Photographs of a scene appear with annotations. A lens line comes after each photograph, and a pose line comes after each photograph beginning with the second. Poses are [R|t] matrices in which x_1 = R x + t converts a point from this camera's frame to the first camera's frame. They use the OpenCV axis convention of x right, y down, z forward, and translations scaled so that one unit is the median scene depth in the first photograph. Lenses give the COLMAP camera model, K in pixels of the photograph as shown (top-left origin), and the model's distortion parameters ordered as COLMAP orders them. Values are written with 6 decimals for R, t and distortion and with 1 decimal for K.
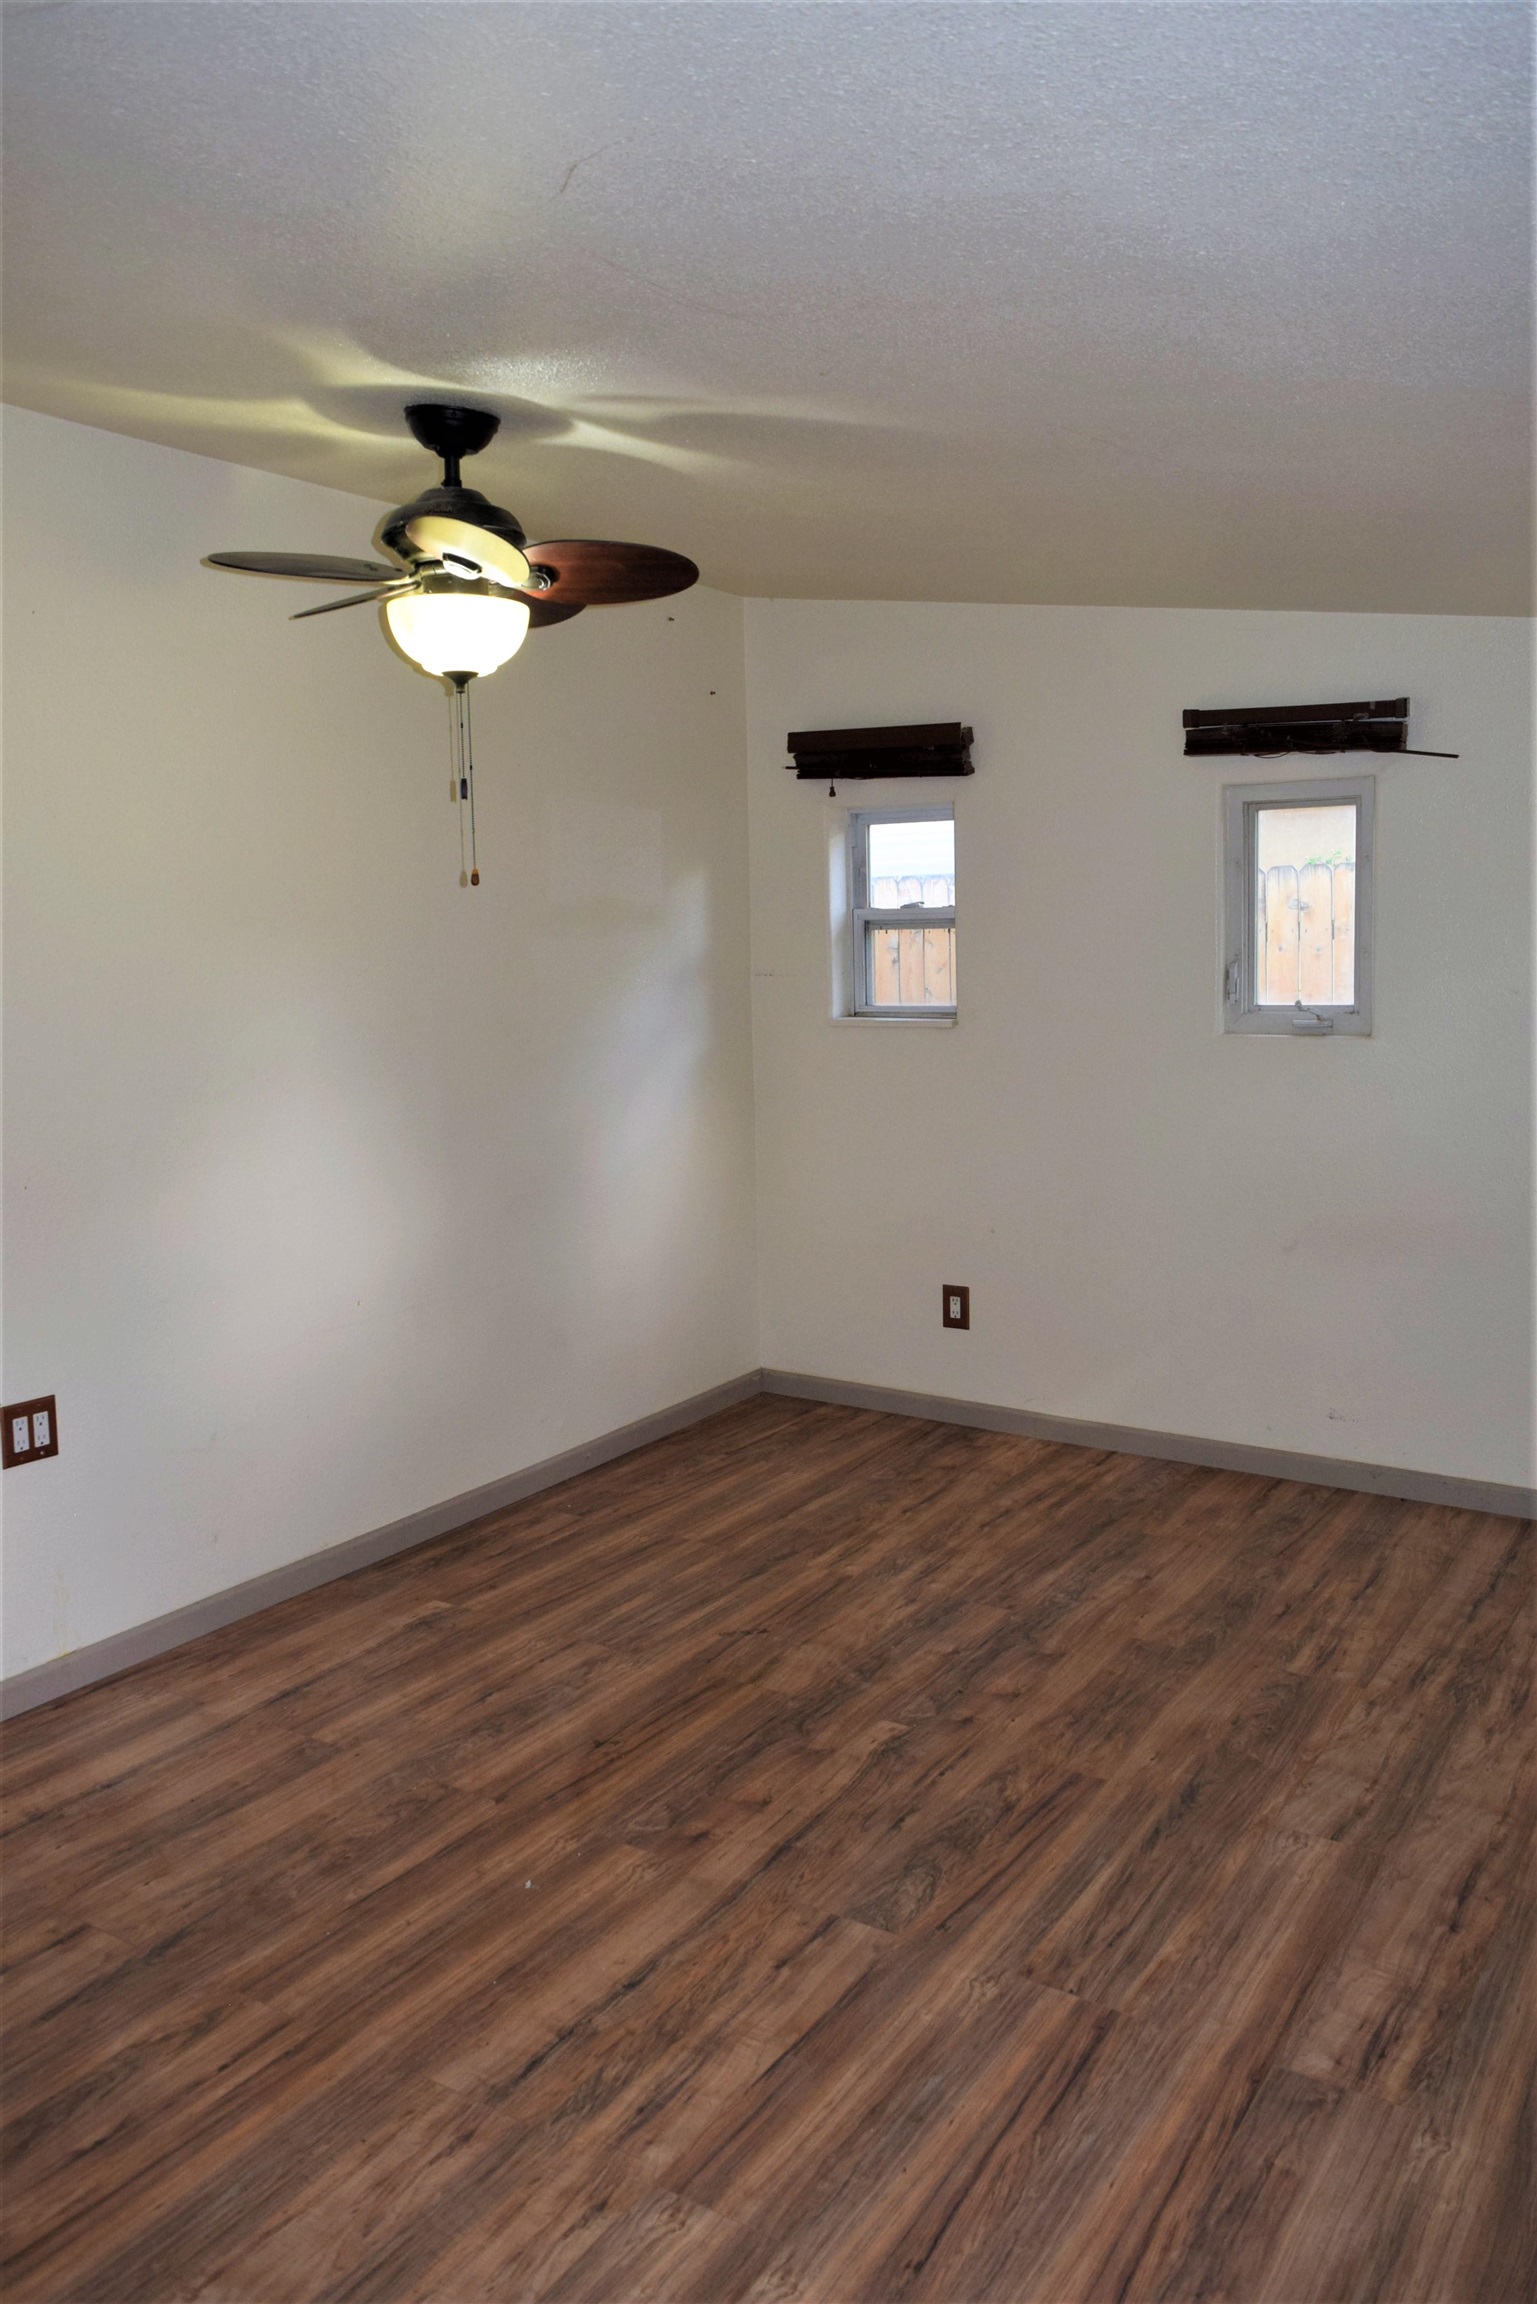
lens RADIAL K [[1957.5, 0, 653.5], [0, 1957.5, 1140.3], [0, 0, 1]] dist [-0.017676, 0.005266]
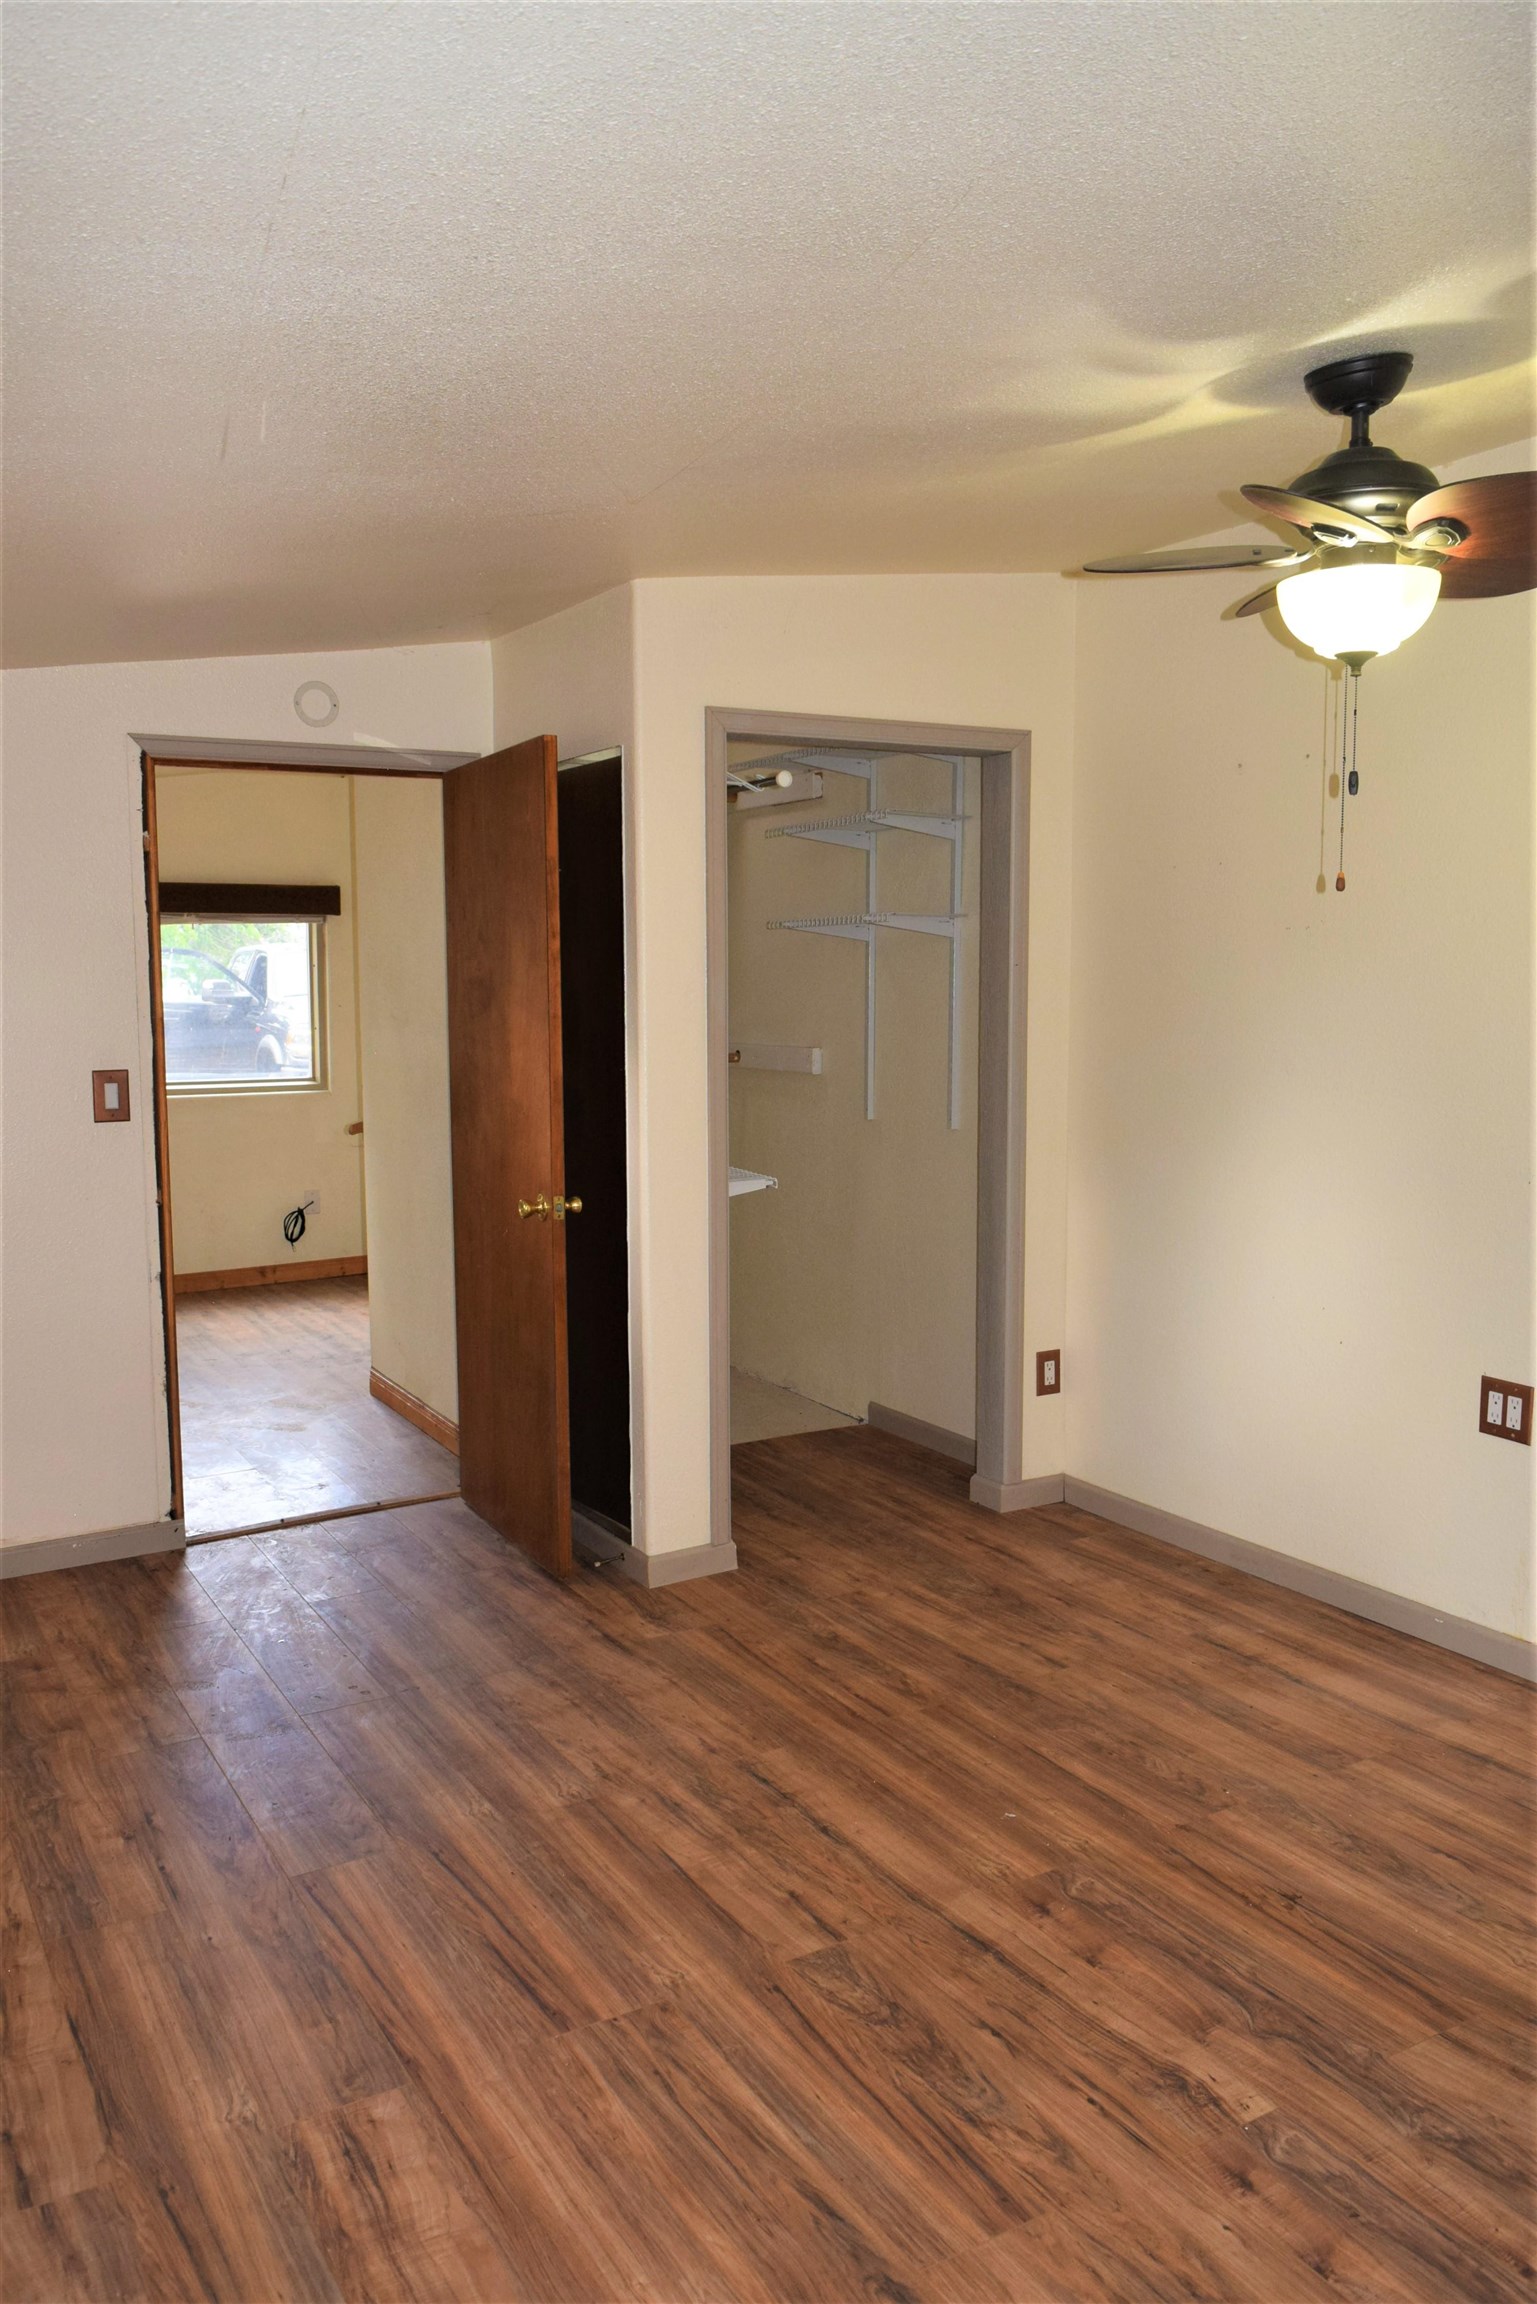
lens RADIAL K [[1787.9, 0, 768.5], [0, 1787.9, 1152.0], [0, 0, 1]] dist [-0.024743, 0.011921]
pose [[-0.469212, 0.108190, -0.876433, 0.903737], [-0.074773, 0.984035, 0.161503, -0.147671], [0.879914, 0.141313, -0.453631, 1.385850]]
